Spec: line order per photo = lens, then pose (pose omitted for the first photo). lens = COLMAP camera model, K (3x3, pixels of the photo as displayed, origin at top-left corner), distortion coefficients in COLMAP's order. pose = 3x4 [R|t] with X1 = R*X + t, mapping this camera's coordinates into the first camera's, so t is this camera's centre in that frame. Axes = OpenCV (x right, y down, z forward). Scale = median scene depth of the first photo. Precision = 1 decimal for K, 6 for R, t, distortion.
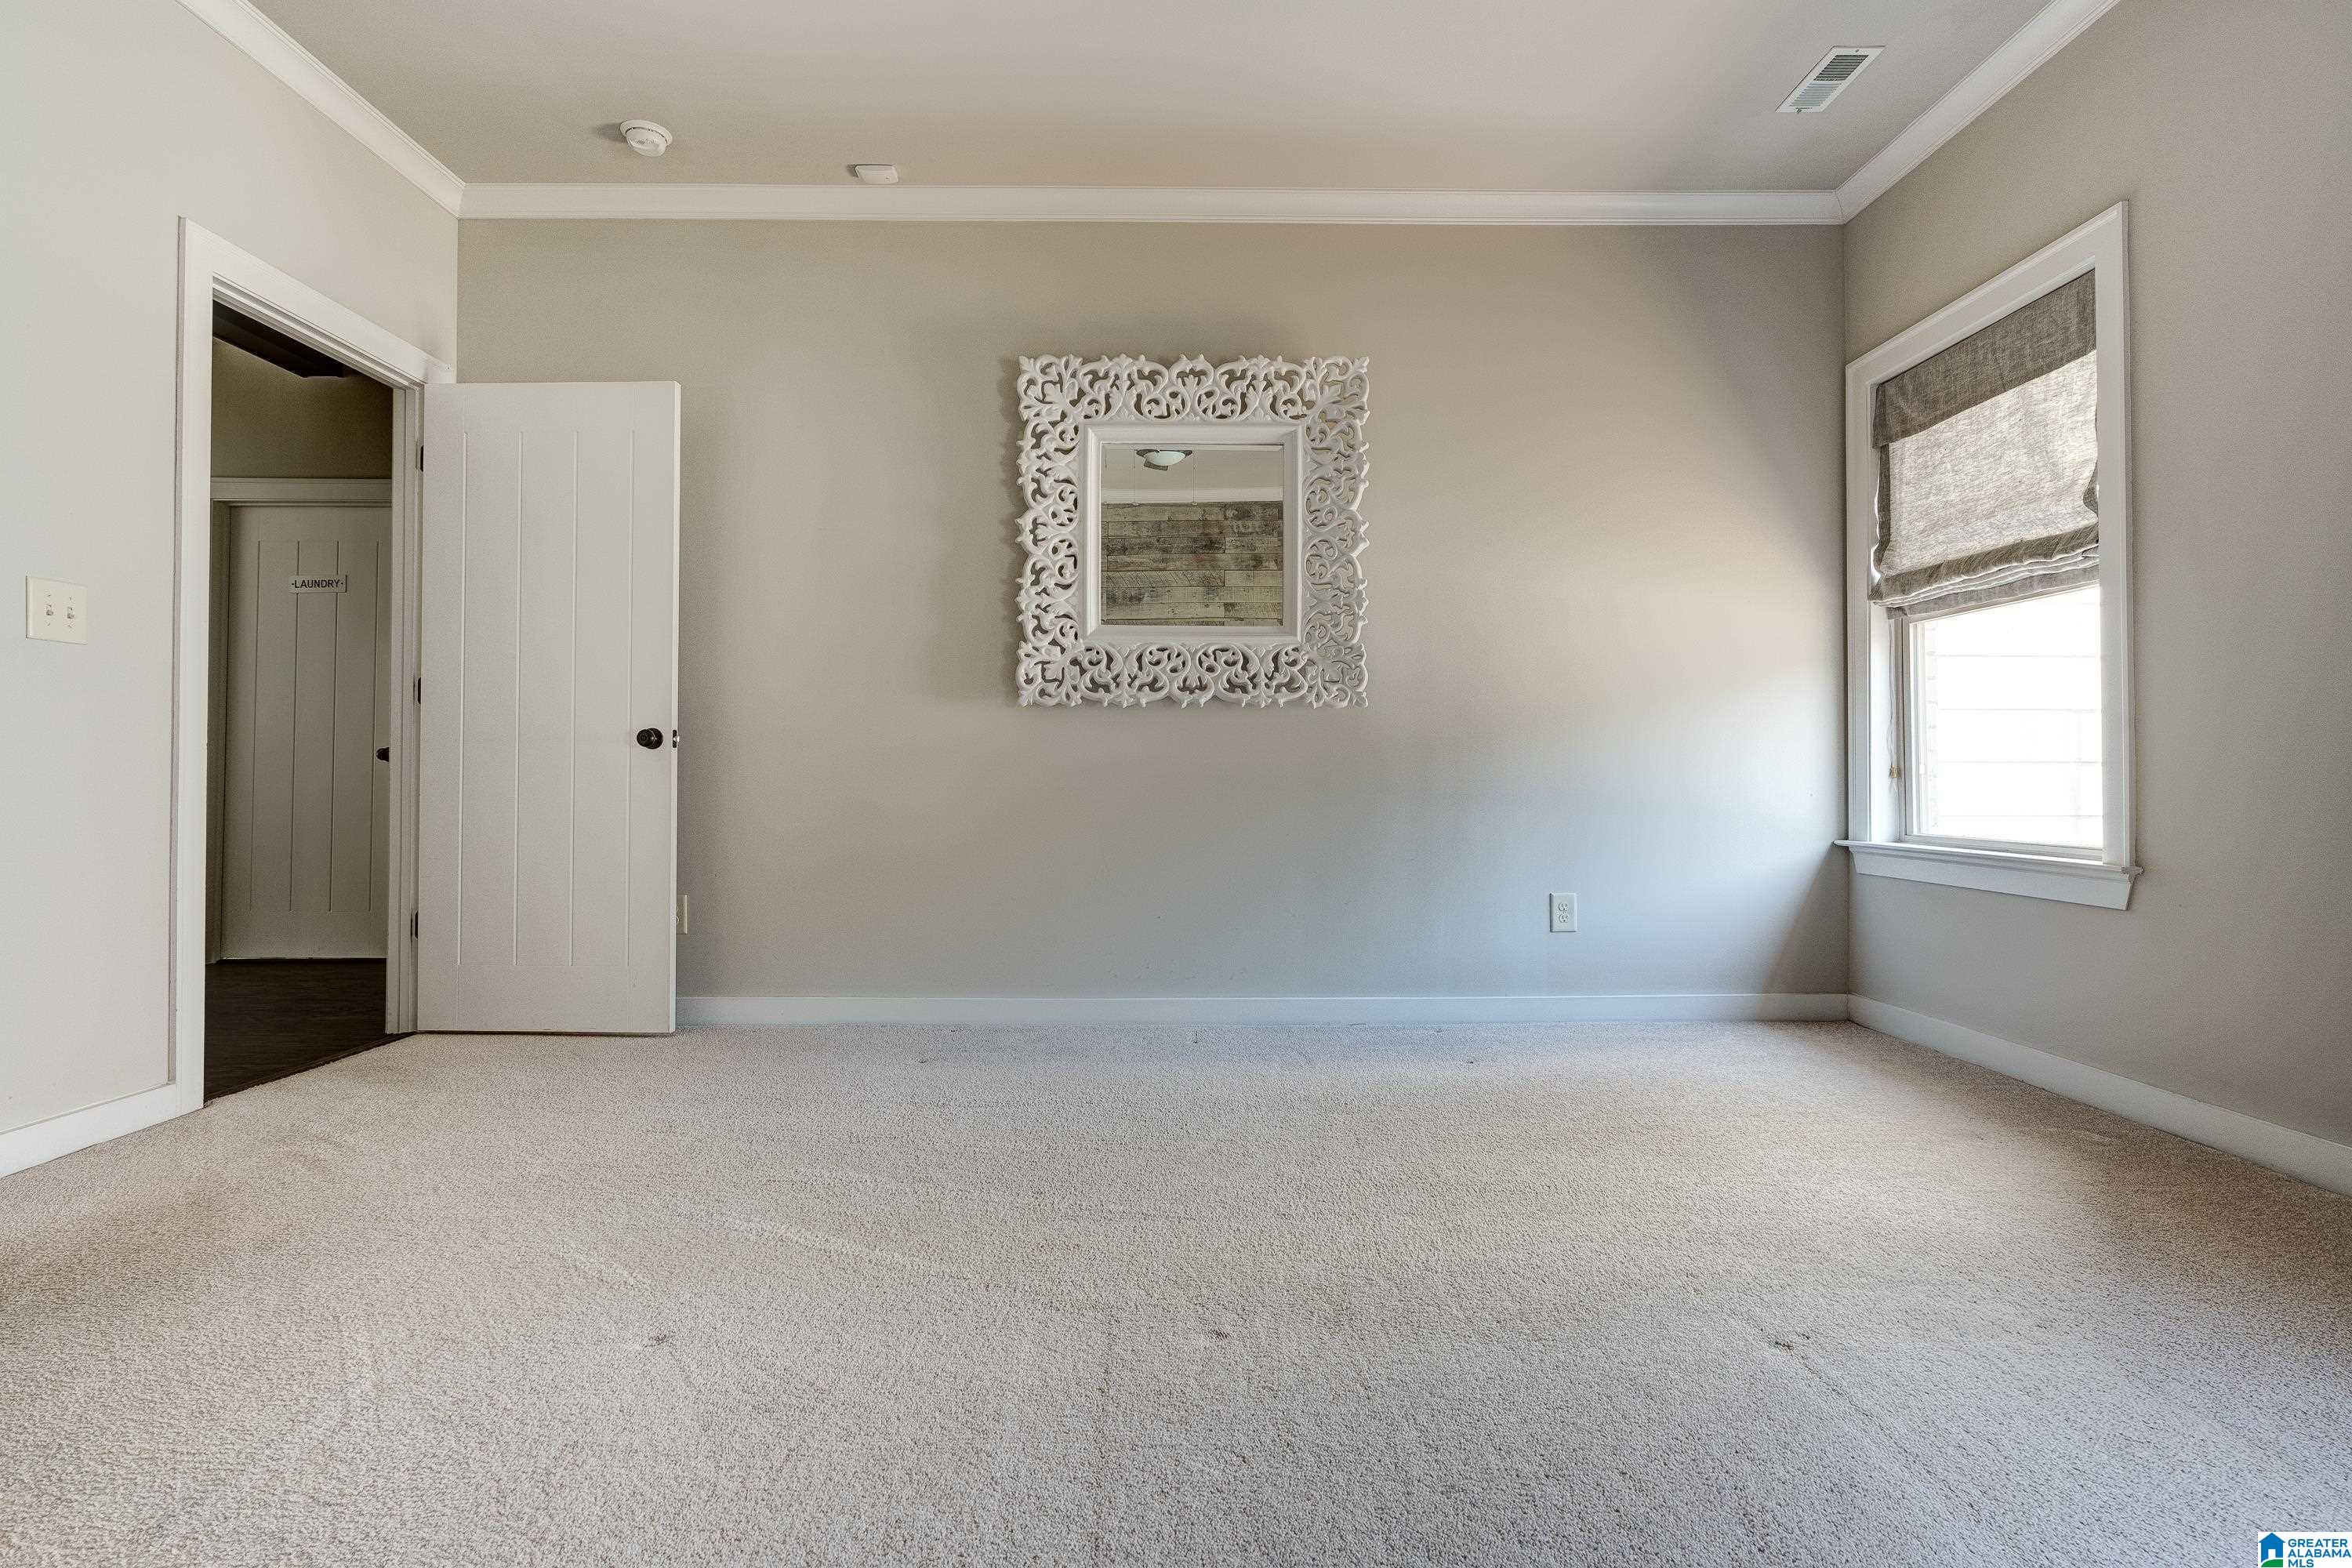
lens RADIAL K [[1133.7, 0, 1171.5], [0, 1133.7, 762.9], [0, 0, 1]] dist [-0.014797, 0.002057]
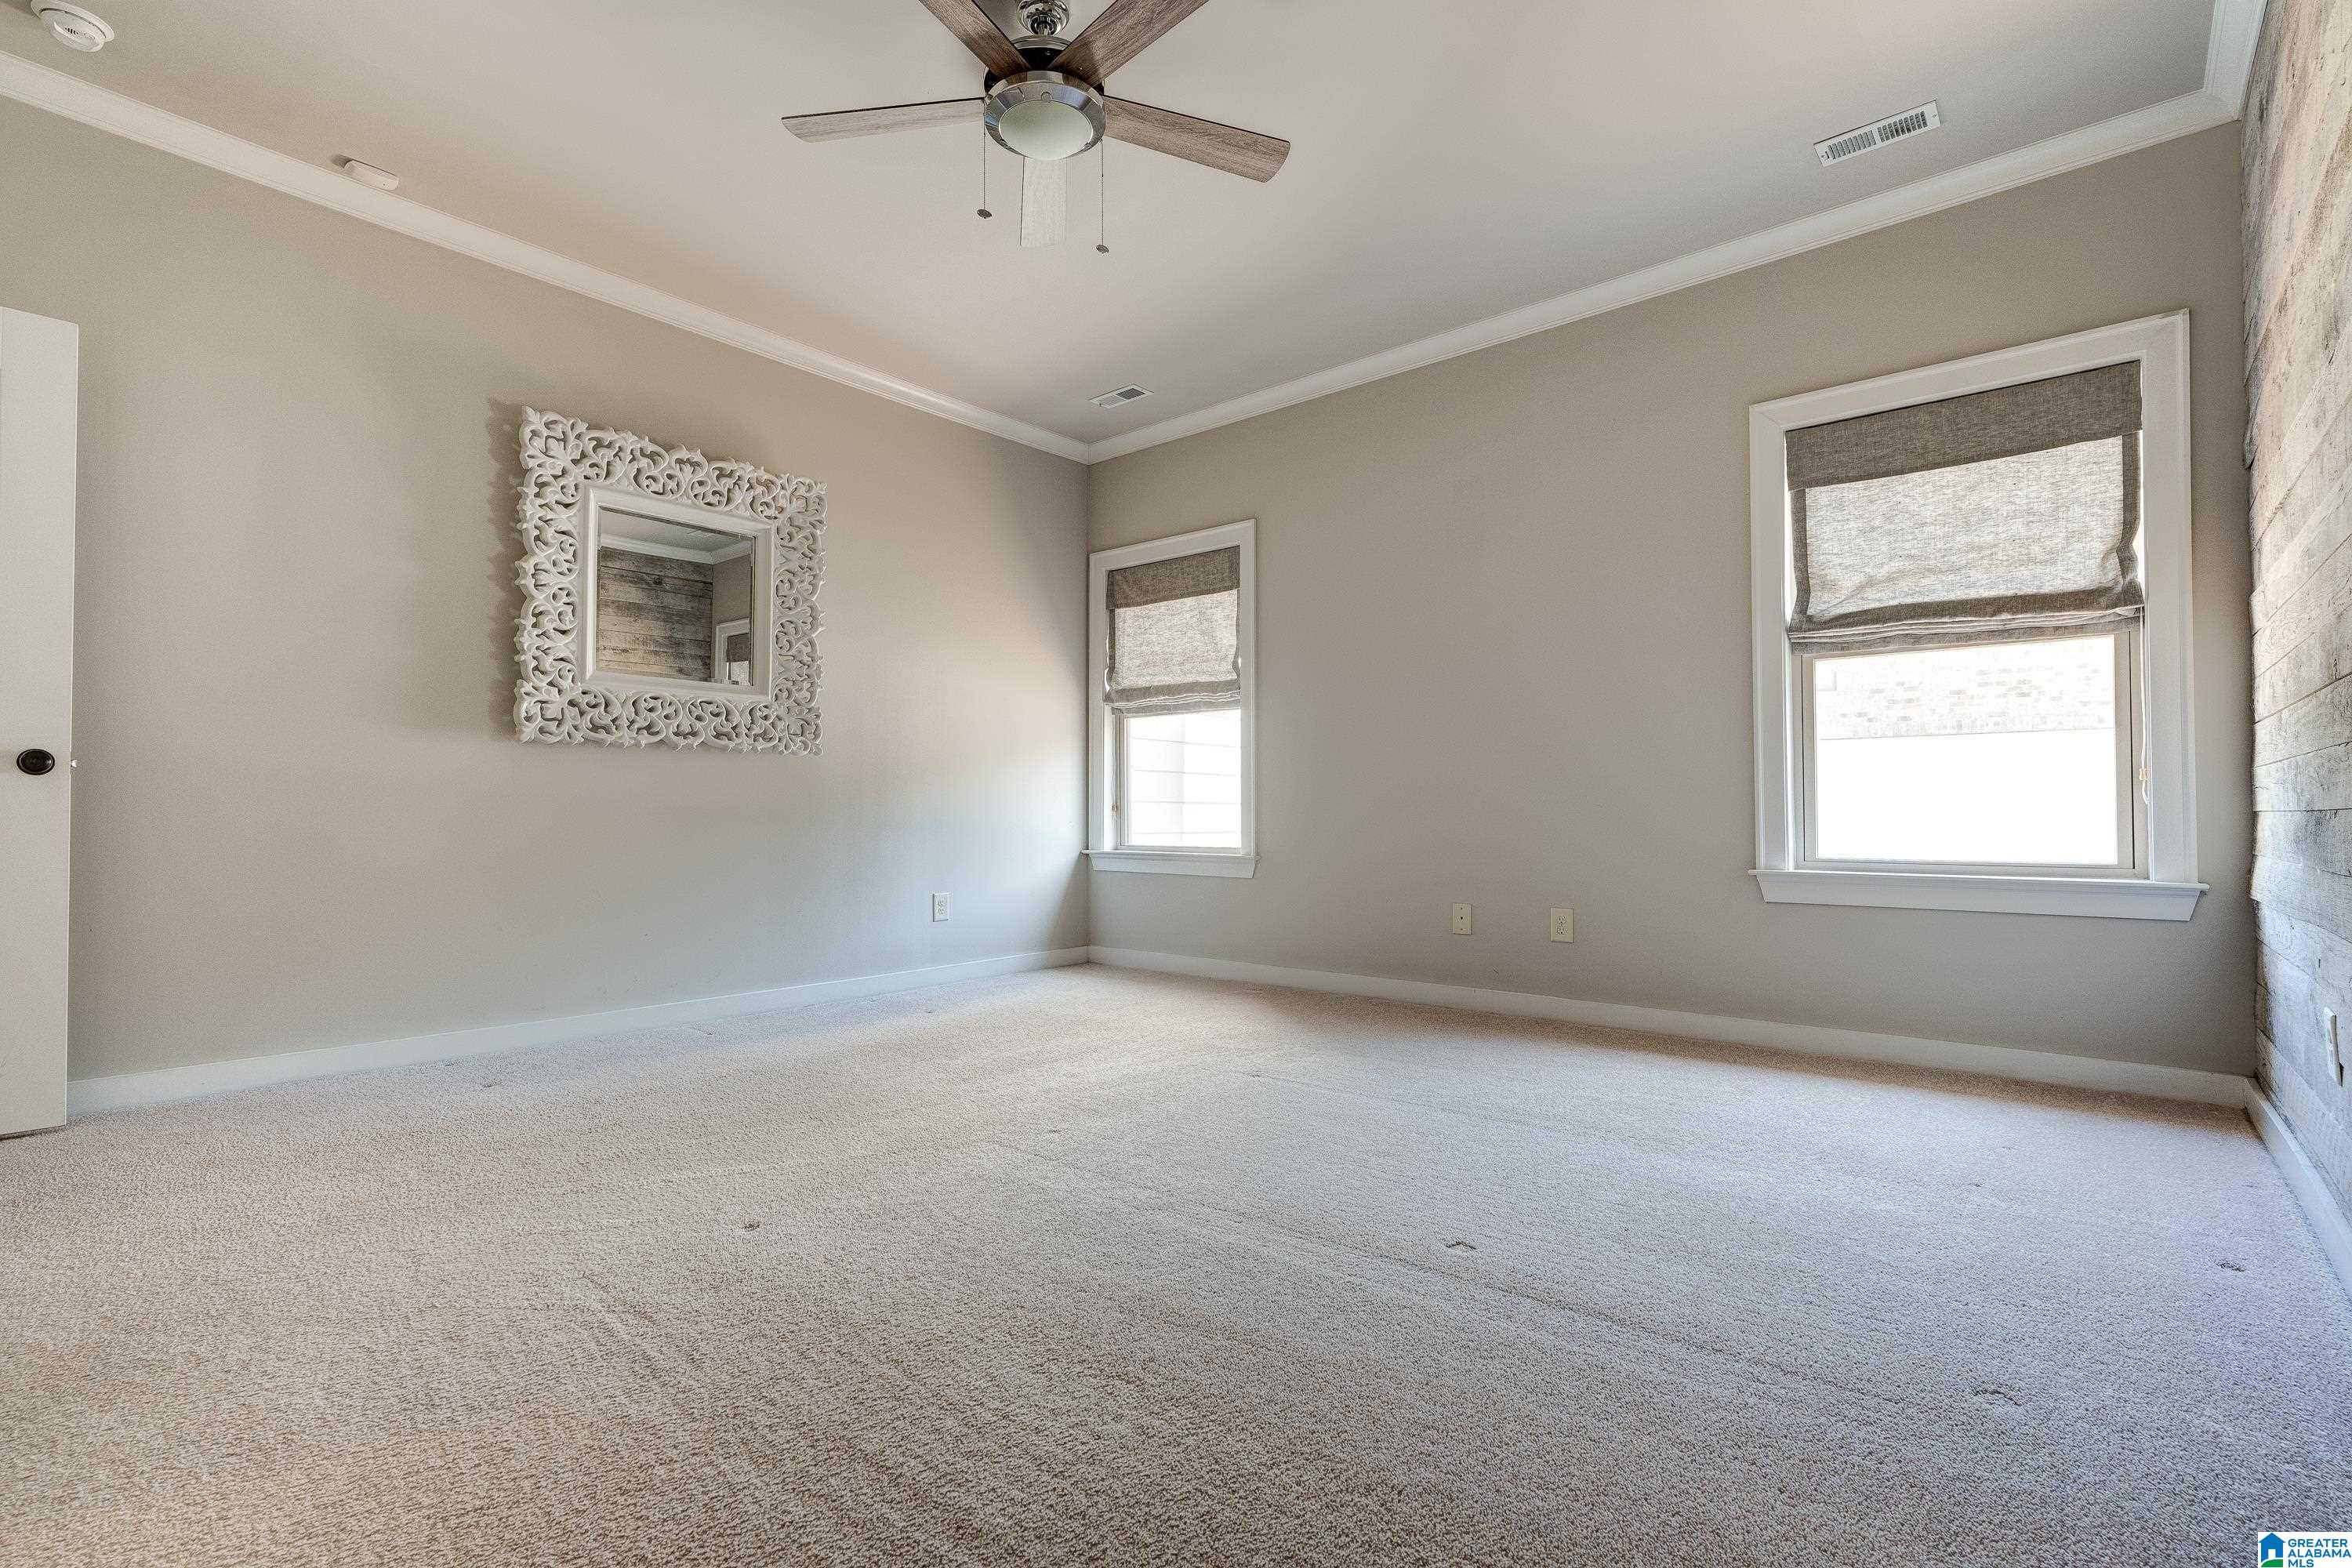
lens RADIAL K [[1076.1, 0, 1184.8], [0, 1076.1, 787.3], [0, 0, 1]] dist [-0.011158, 0.000545]
pose [[0.651080, 0.016542, 0.758828, -0.482534], [-0.010383, 0.999863, -0.012888, -0.002418], [-0.758938, 0.000512, 0.651163, -0.102145]]
